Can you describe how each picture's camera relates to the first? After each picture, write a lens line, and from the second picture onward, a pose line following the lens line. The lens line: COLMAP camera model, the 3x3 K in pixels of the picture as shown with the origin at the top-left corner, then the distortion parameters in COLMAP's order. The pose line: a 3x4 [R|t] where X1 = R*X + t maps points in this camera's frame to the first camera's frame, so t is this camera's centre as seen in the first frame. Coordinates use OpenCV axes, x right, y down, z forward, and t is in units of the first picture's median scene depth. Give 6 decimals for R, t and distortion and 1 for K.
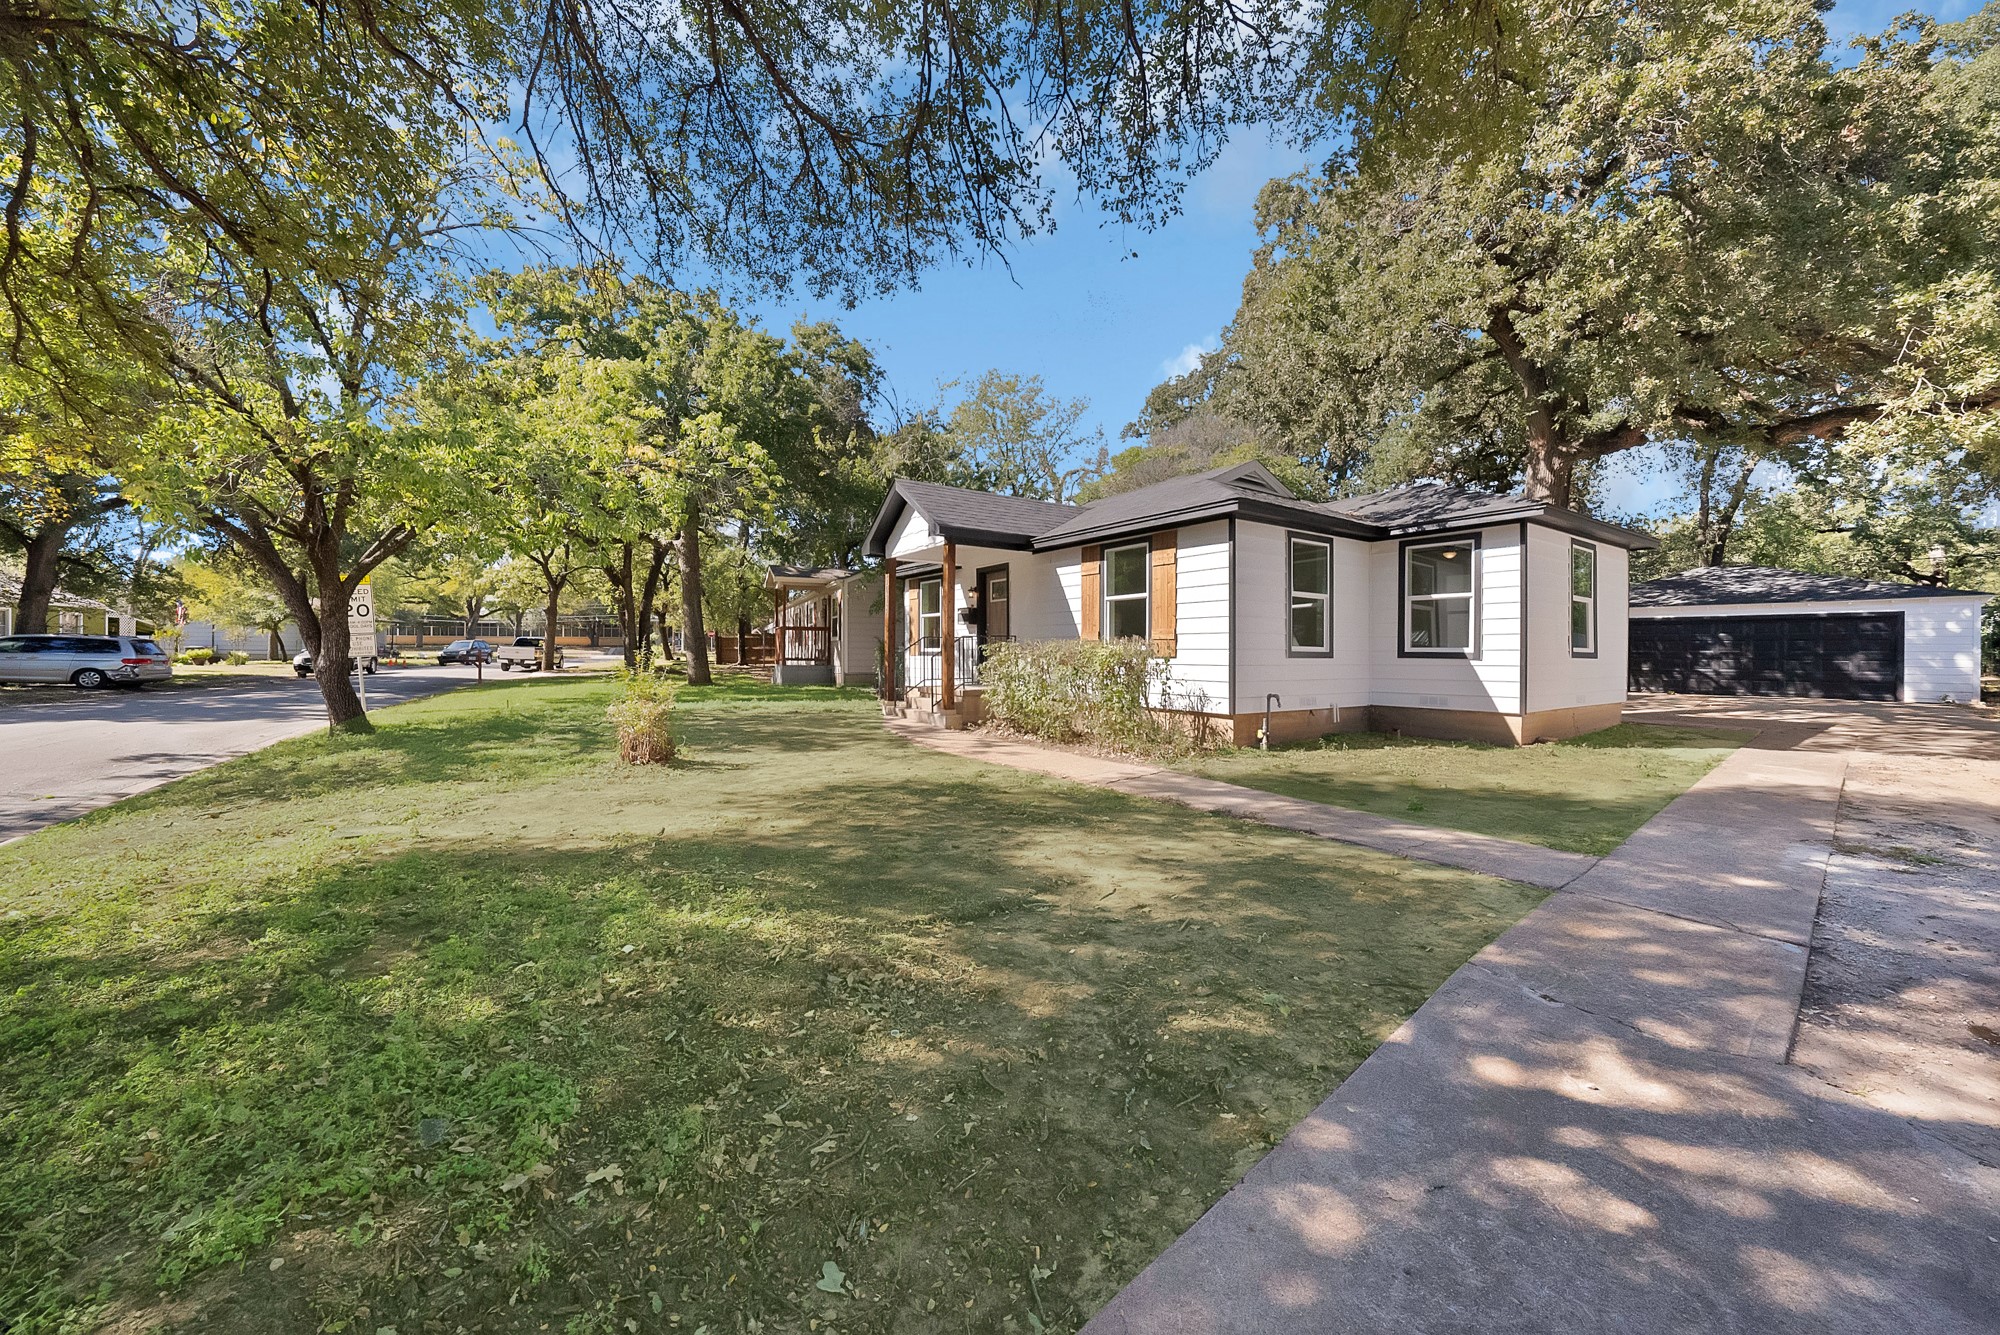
lens RADIAL K [[716.2, 0, 996.3], [0, 716.2, 651.9], [0, 0, 1]] dist [-0.036401, 0.008563]
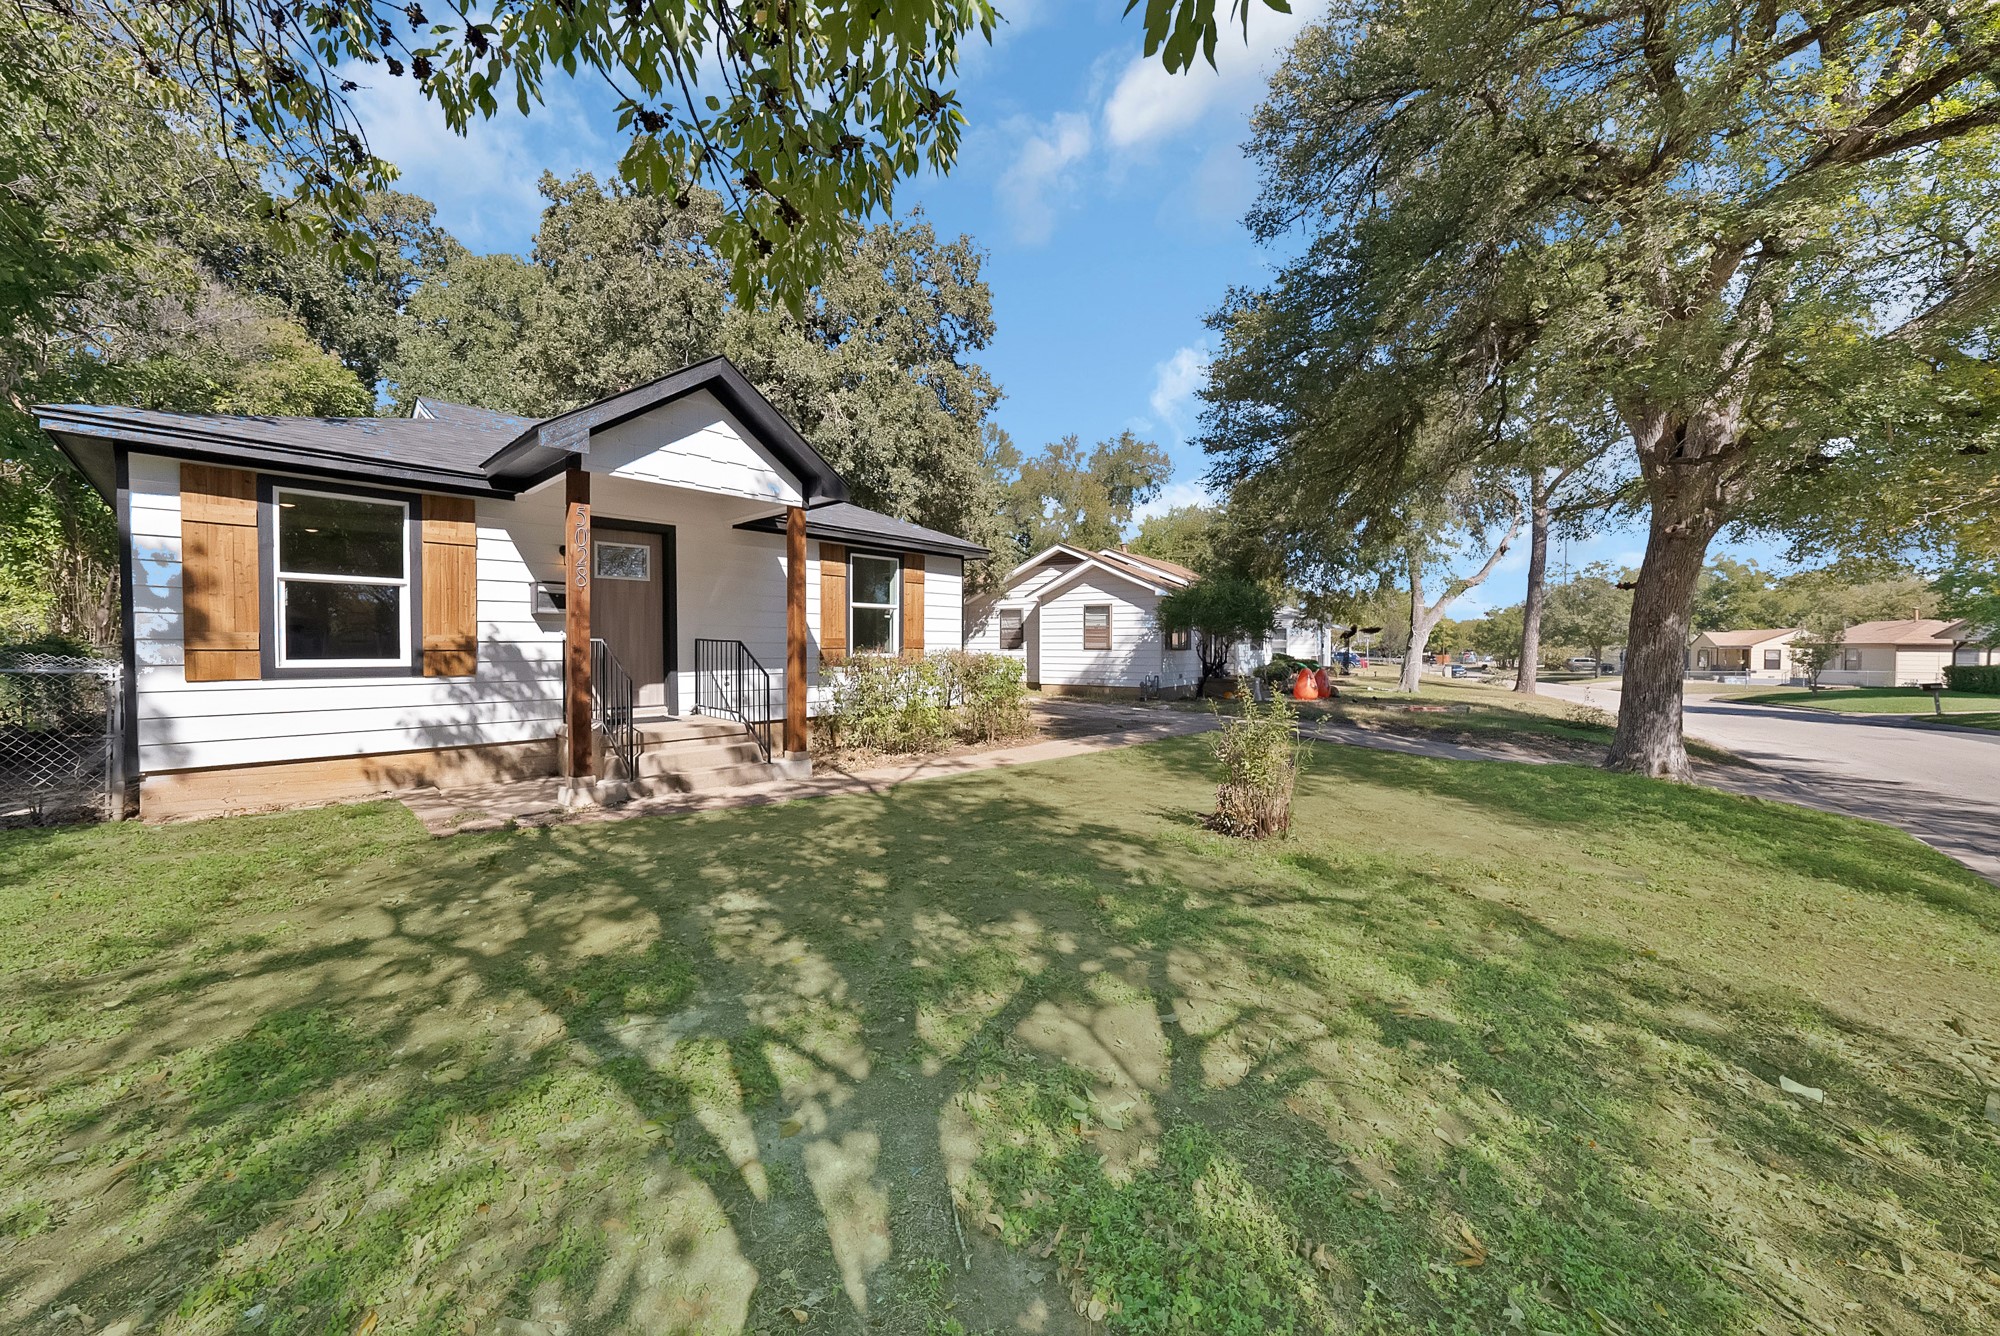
lens RADIAL K [[716.2, 0, 996.3], [0, 716.2, 652.4], [0, 0, 1]] dist [-0.036401, 0.008563]
pose [[-0.241895, -0.012197, 0.970226, -0.701711], [-0.006668, 0.999918, 0.010908, -0.019441], [-0.970280, -0.003831, -0.241957, 0.898533]]
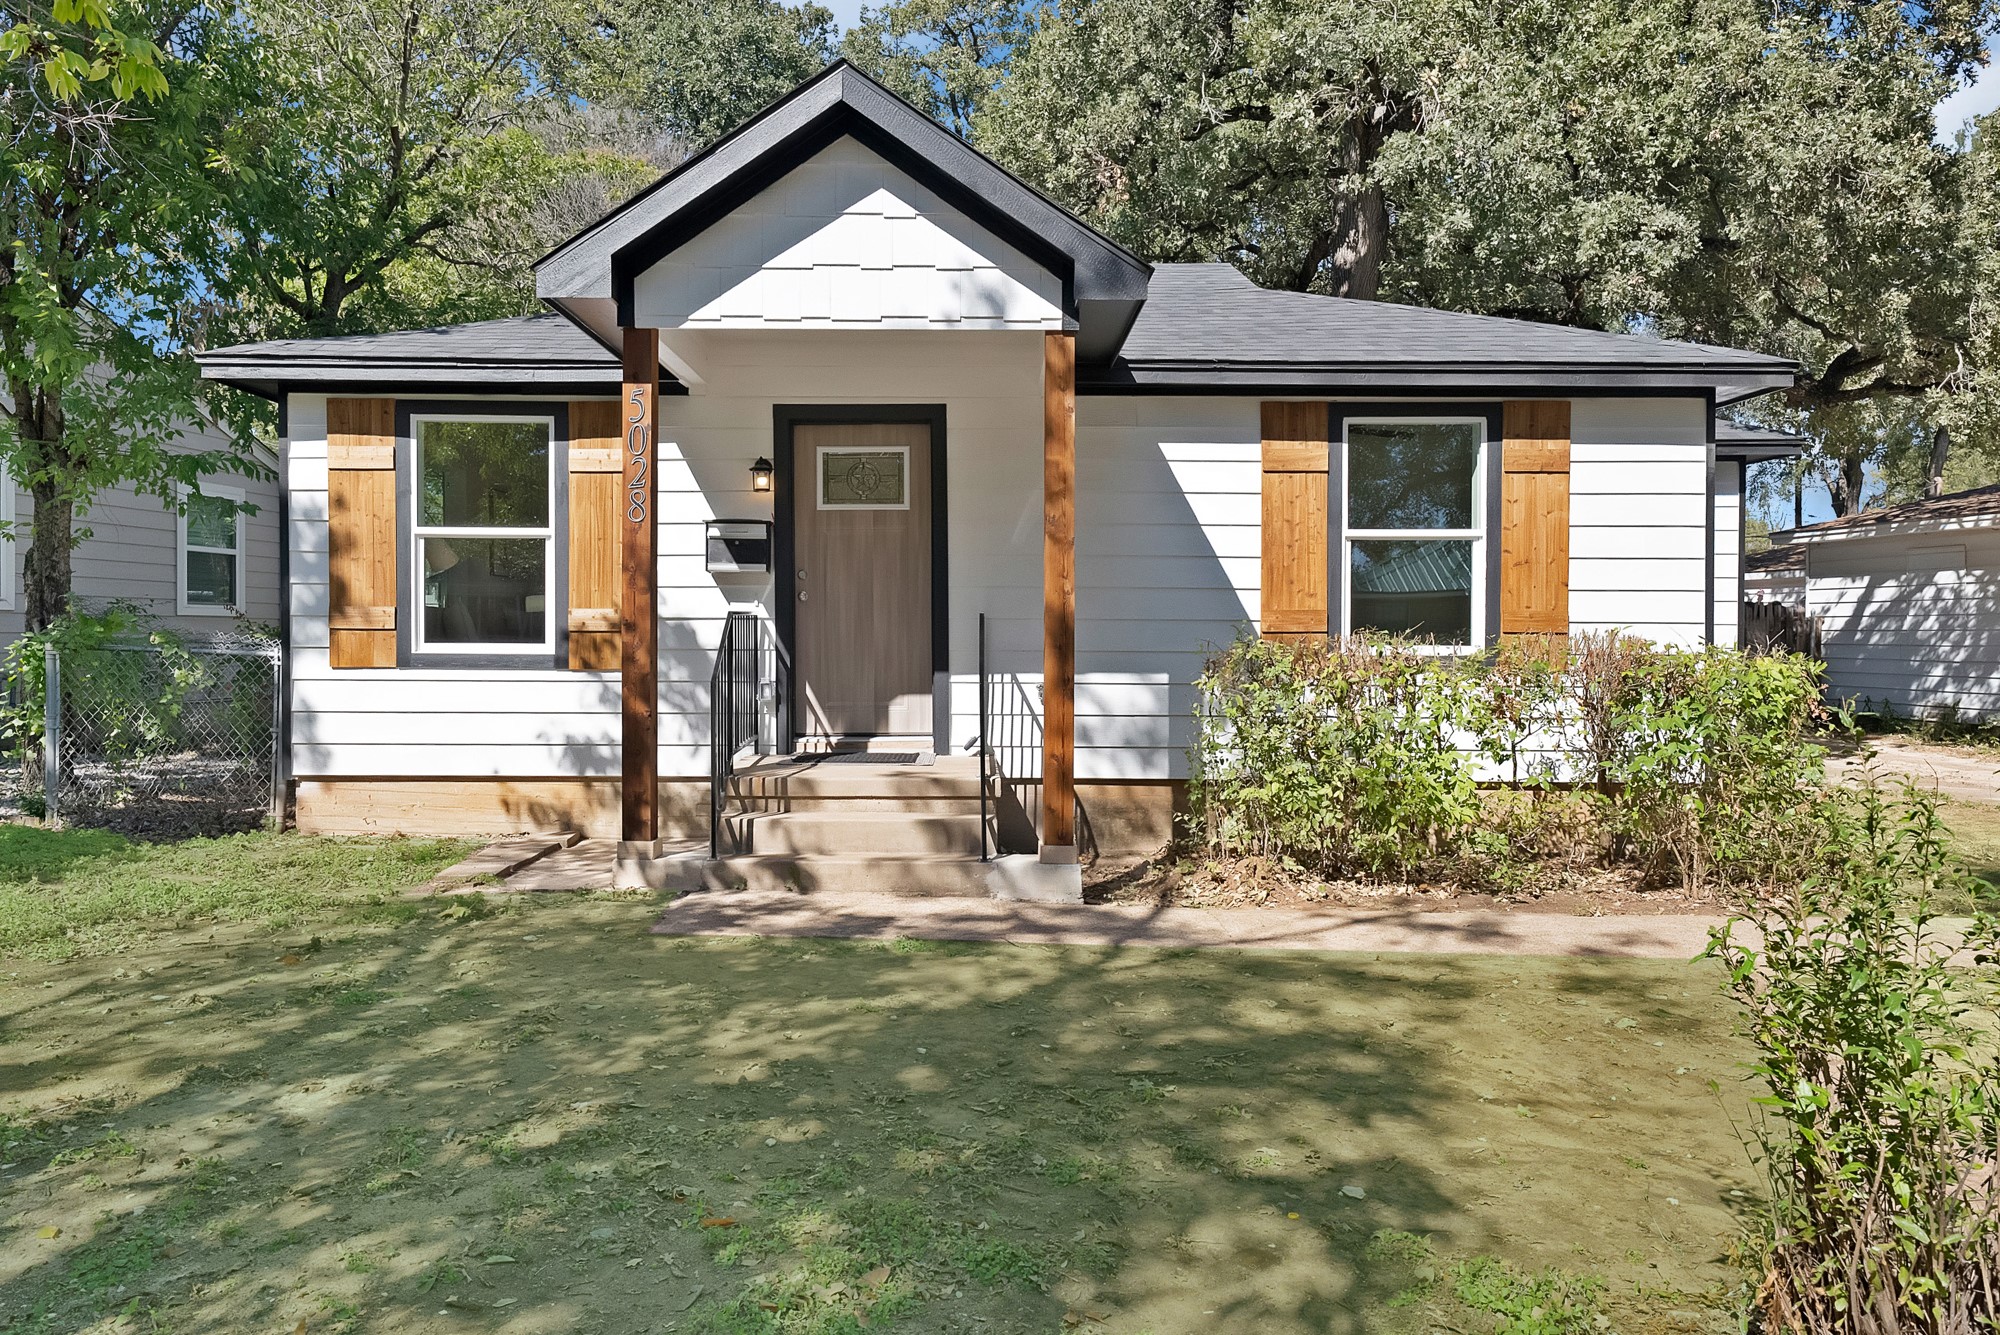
lens RADIAL K [[1357.2, 0, 1001.0], [0, 1357.2, 643.0], [0, 0, 1]] dist [0.017964, -0.000397]
pose [[0.567024, -0.001432, 0.823700, -0.533871], [-0.005833, 0.999966, 0.005754, -0.011729], [-0.823681, -0.008068, 0.566996, 0.614498]]
